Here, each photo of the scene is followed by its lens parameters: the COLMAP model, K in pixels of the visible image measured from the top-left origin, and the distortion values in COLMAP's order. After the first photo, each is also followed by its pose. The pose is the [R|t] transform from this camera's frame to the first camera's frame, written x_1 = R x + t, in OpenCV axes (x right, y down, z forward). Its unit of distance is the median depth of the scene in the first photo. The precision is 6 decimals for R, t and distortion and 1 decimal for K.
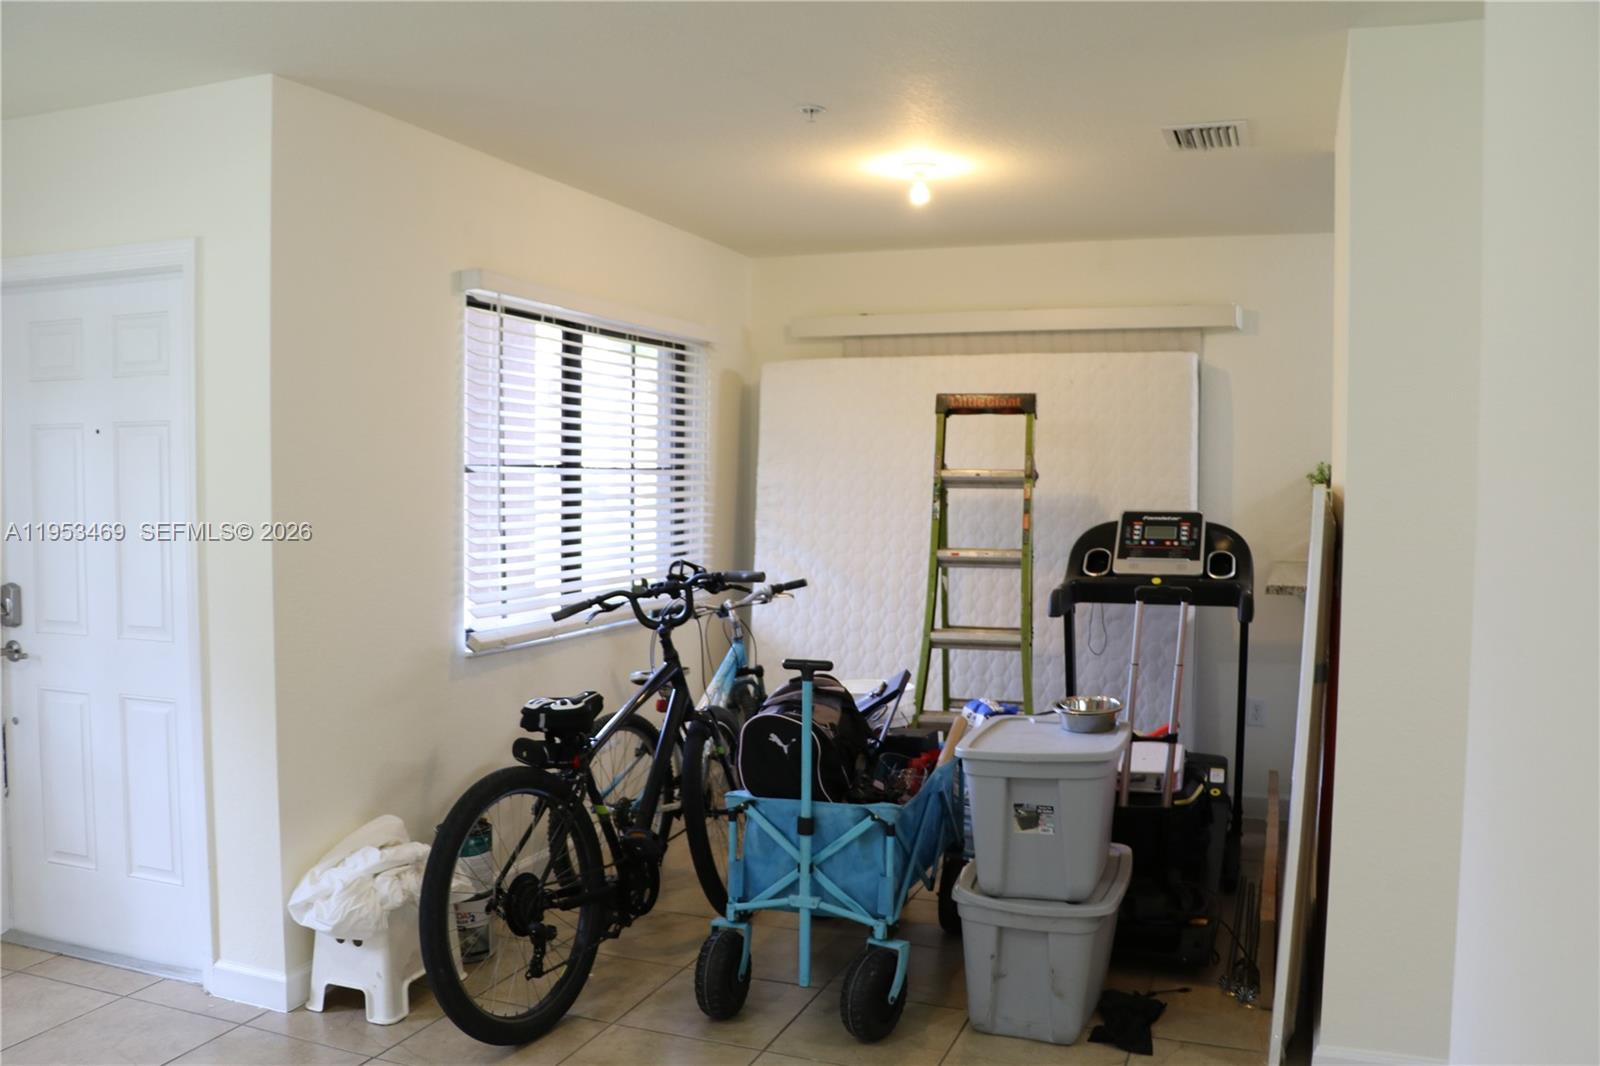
lens RADIAL K [[1305.7, 0, 800.0], [0, 1305.7, 533.0], [0, 0, 1]] dist [-0.199702, 0.179517]
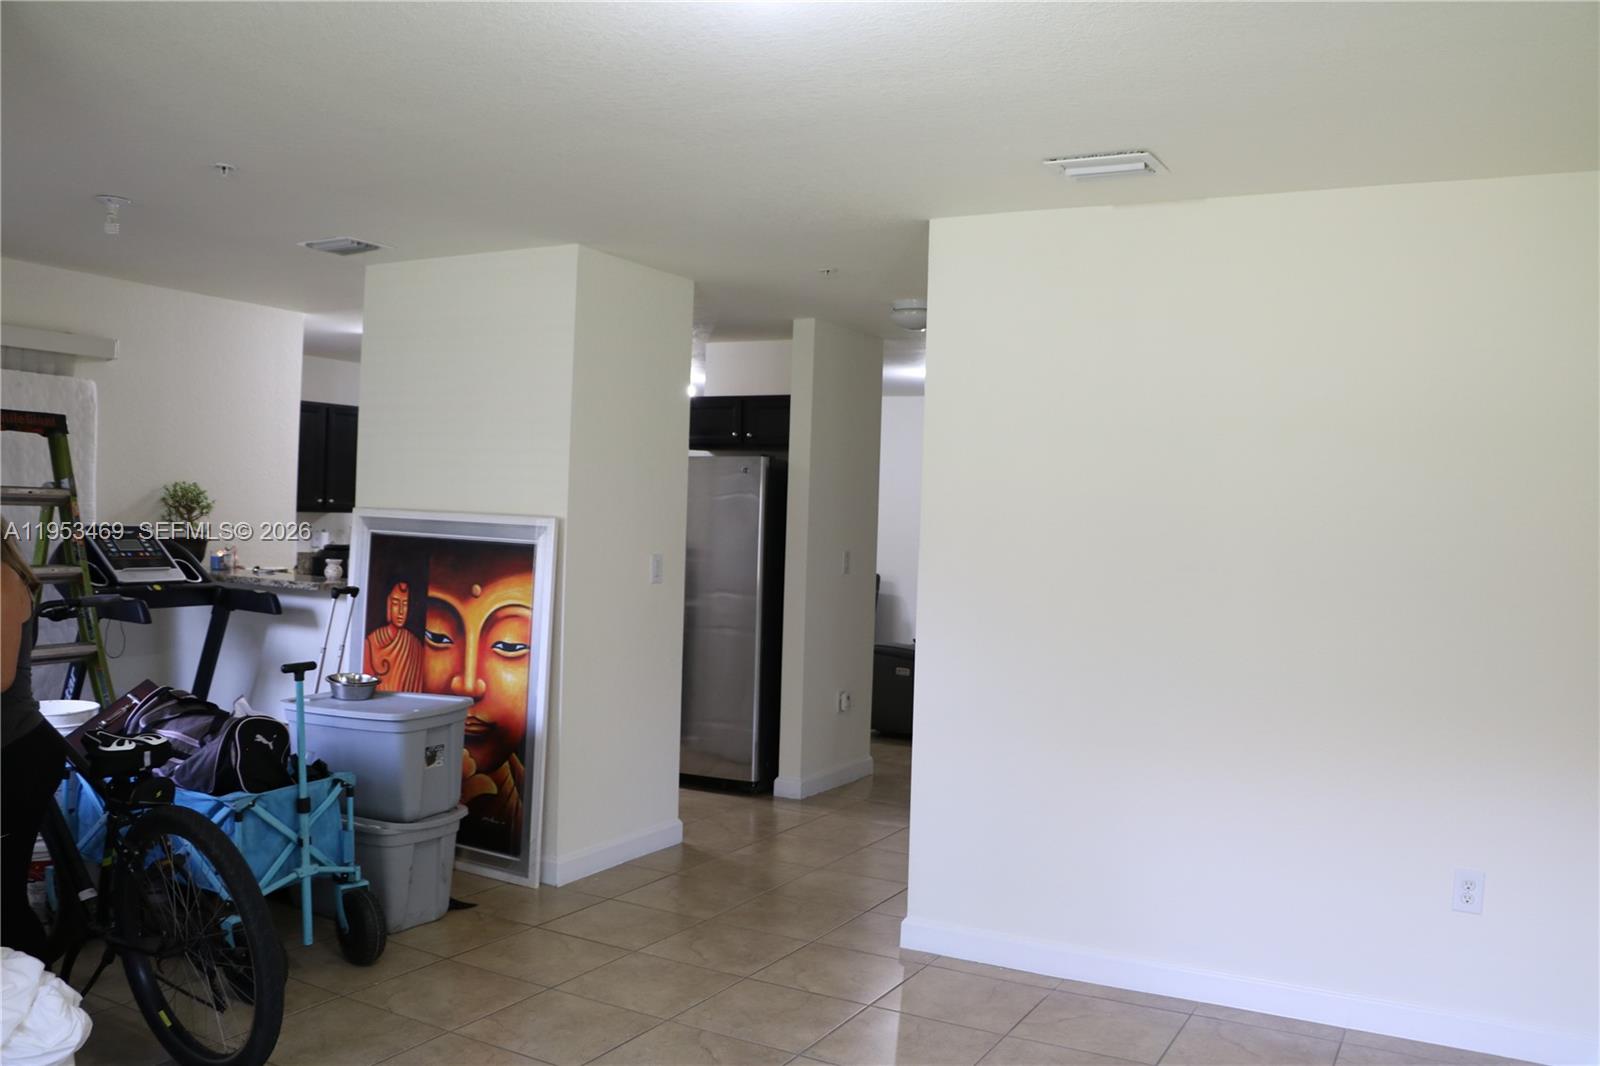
lens RADIAL K [[1305.7, 0, 800.0], [0, 1305.7, 533.0], [0, 0, 1]] dist [-0.199702, 0.179517]
pose [[0.159314, -0.018757, 0.987050, -1.030855], [0.012632, 0.999776, 0.016960, -0.032270], [-0.987147, 0.009766, 0.159515, 0.368763]]
